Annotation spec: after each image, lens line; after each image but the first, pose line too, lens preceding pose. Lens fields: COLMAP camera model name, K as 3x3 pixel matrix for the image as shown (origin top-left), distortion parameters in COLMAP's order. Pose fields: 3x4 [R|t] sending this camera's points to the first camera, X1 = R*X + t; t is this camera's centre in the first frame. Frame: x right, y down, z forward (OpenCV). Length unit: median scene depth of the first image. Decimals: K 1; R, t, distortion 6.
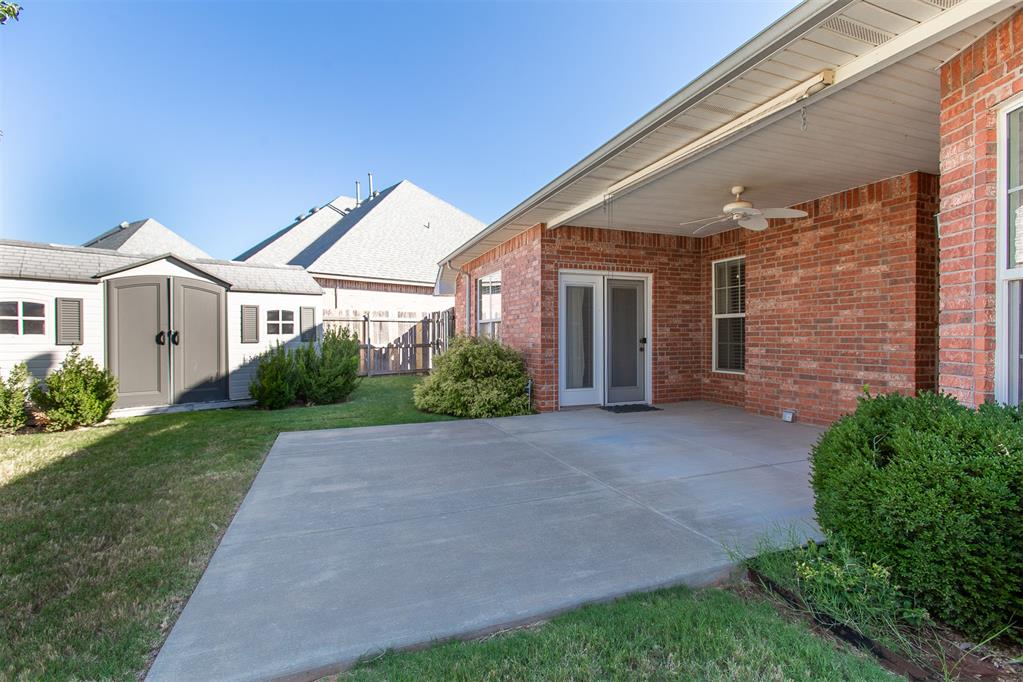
lens RADIAL K [[465.7, 0, 500.8], [0, 465.7, 349.3], [0, 0, 1]] dist [-0.015597, 0.009093]
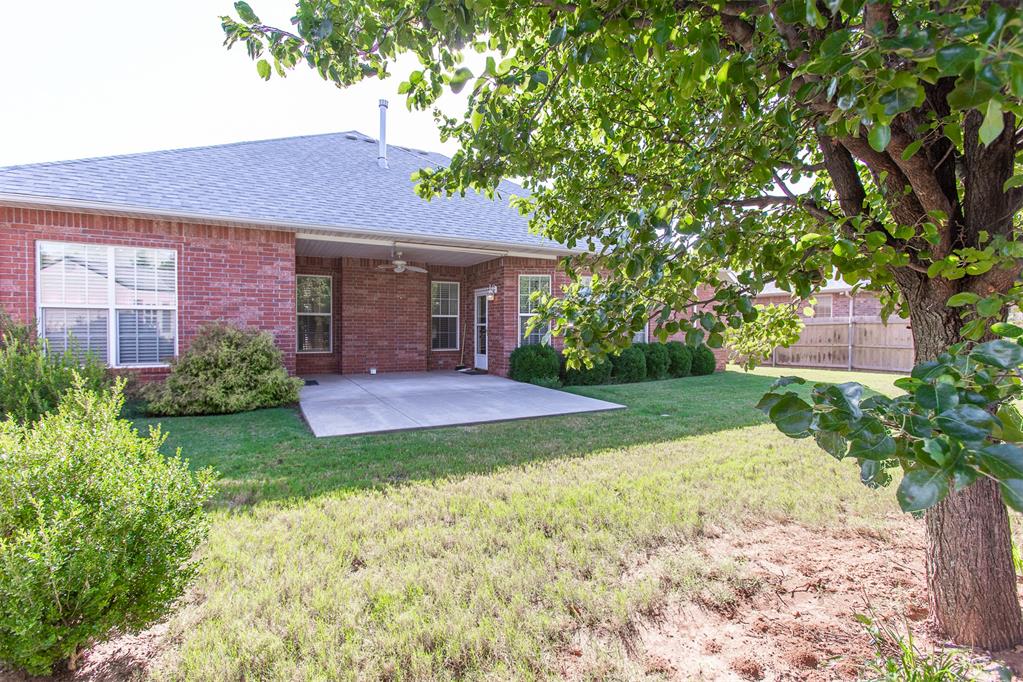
lens RADIAL K [[492.6, 0, 509.9], [0, 492.6, 334.9], [0, 0, 1]] dist [-0.029276, 0.022476]
pose [[-0.144465, -0.015498, 0.989388, -1.206610], [0.021046, 0.999603, 0.018731, -0.023163], [-0.989286, 0.023528, -0.144082, 0.637567]]
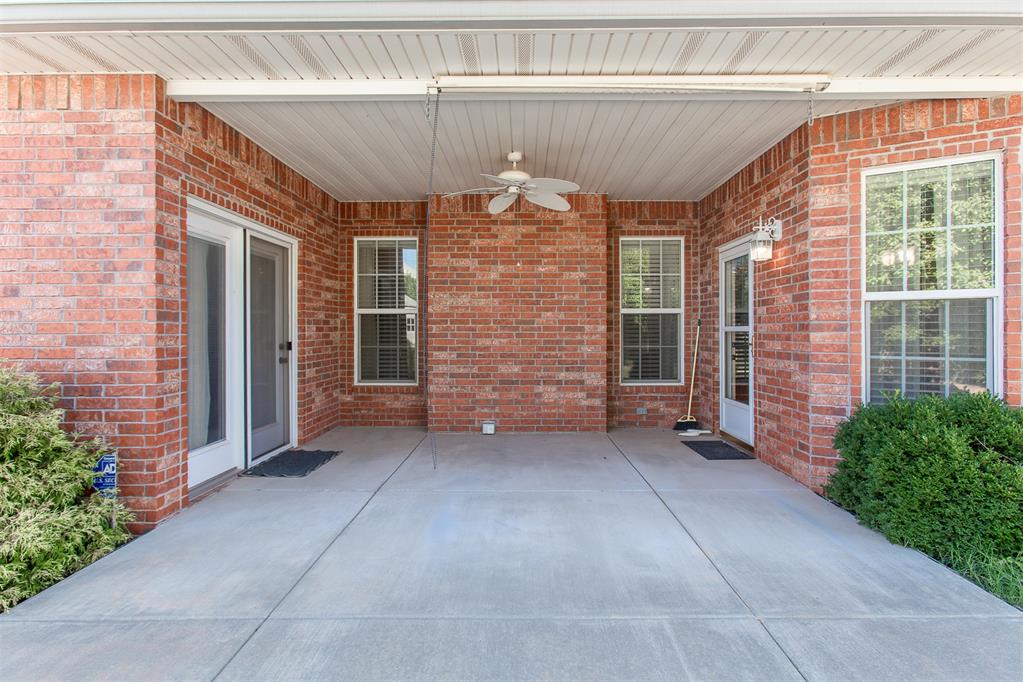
lens RADIAL K [[492.6, 0, 509.9], [0, 492.6, 334.9], [0, 0, 1]] dist [-0.029276, 0.022476]
pose [[0.349312, -0.005042, 0.936993, -0.214868], [0.024847, 0.999684, -0.003884, -0.025602], [-0.936677, 0.024638, 0.349326, 0.542119]]
